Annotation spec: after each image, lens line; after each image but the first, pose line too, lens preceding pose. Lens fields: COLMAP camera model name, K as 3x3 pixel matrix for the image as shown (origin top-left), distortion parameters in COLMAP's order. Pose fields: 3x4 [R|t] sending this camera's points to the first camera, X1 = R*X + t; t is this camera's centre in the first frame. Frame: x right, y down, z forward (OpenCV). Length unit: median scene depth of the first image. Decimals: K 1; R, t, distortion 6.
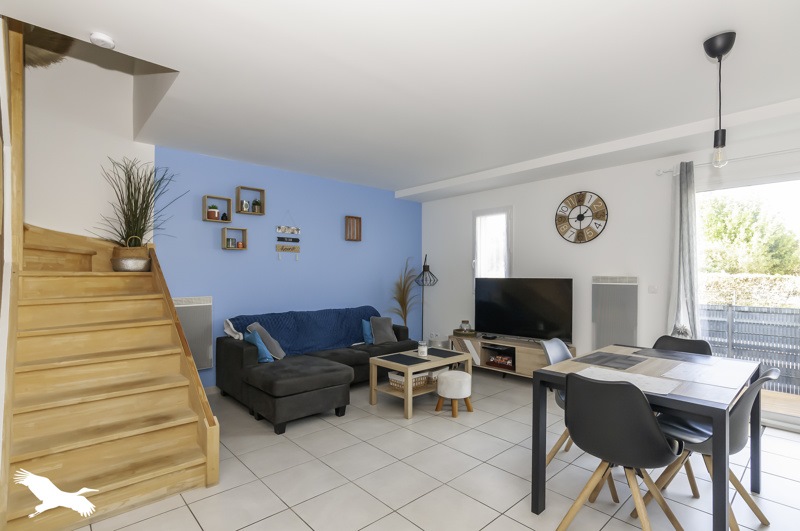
lens RADIAL K [[396.7, 0, 400.3], [0, 396.7, 269.6], [0, 0, 1]] dist [-0.006551, -0.000563]
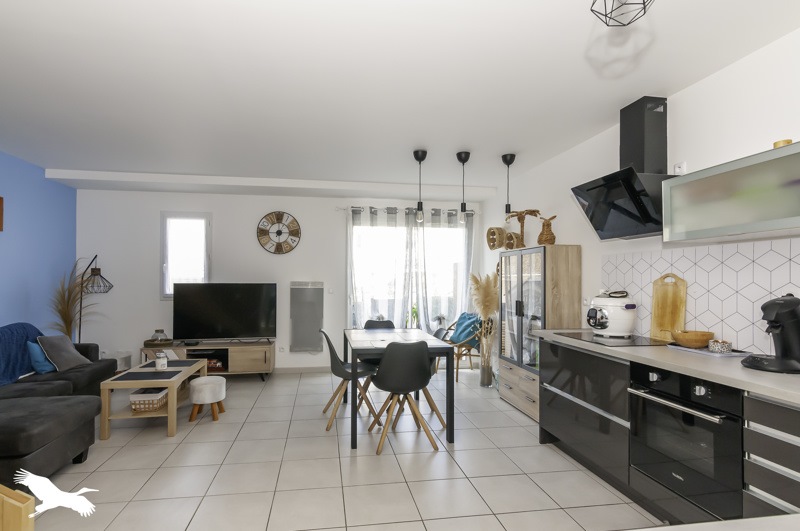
lens RADIAL K [[396.7, 0, 397.0], [0, 396.7, 269.7], [0, 0, 1]] dist [-0.006551, -0.000563]
pose [[0.530332, 0.024418, 0.847438, -0.367842], [-0.013340, 0.999702, -0.020458, 0.000850], [-0.847685, -0.000455, 0.530500, 0.051734]]
